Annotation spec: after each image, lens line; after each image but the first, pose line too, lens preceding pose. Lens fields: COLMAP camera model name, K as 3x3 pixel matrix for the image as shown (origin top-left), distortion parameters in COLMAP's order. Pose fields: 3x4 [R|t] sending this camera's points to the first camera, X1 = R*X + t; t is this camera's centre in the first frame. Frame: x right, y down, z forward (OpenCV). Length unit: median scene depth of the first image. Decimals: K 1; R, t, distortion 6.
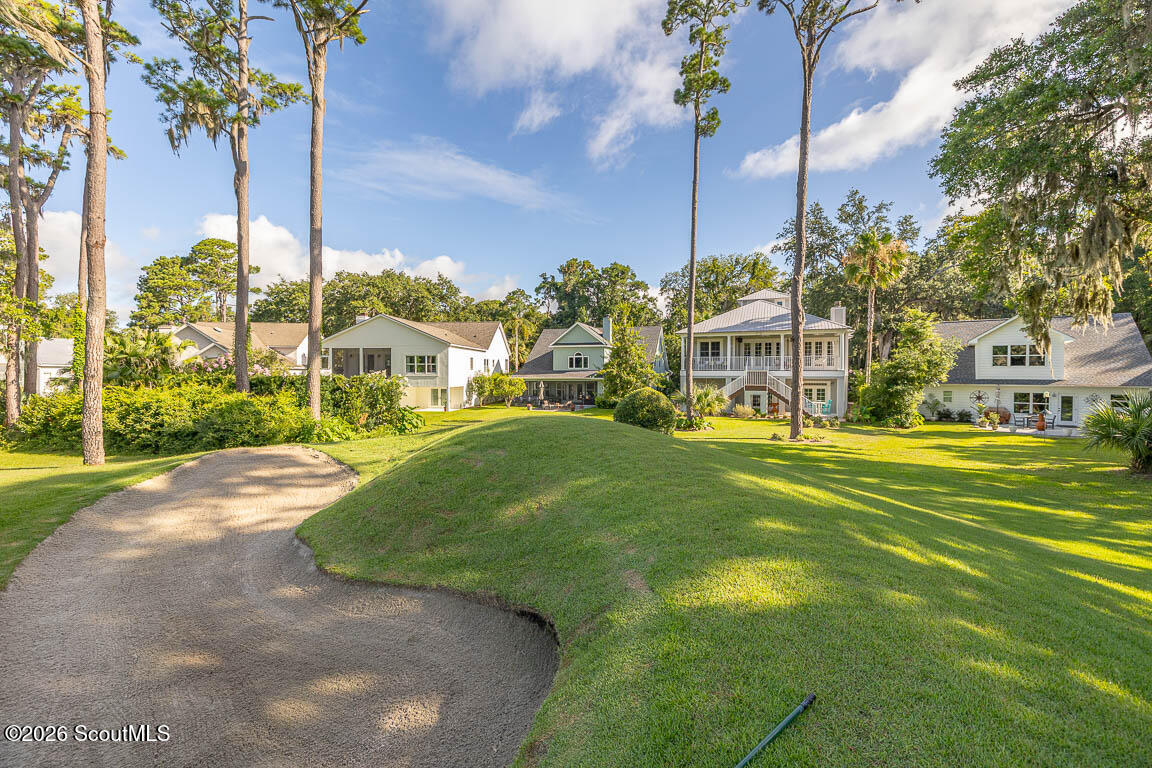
lens RADIAL K [[500.6, 0, 574.9], [0, 500.6, 355.9], [0, 0, 1]] dist [0.000218, 0.000149]
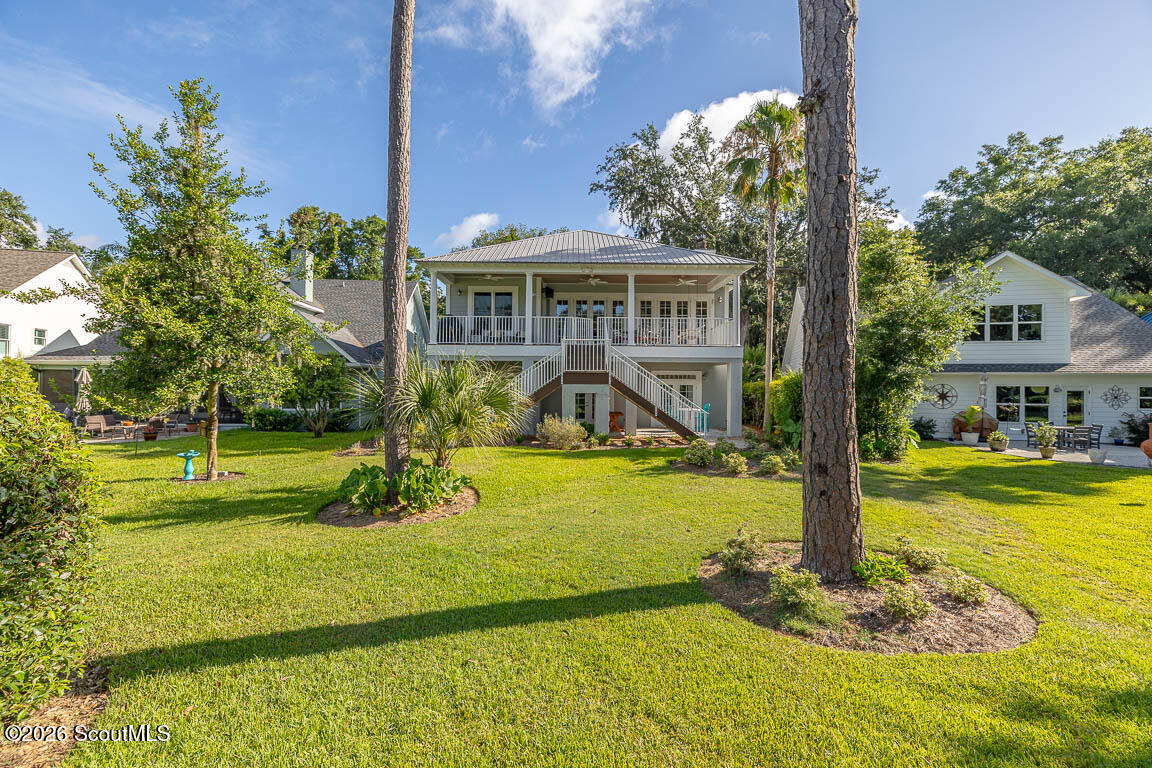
lens RADIAL K [[500.6, 0, 574.9], [0, 500.6, 355.9], [0, 0, 1]] dist [0.000218, 0.000149]
pose [[0.923415, 0.026332, 0.382898, 0.188468], [-0.017020, 0.999472, -0.027687, 0.059182], [-0.383425, 0.019050, 0.923376, 0.614246]]
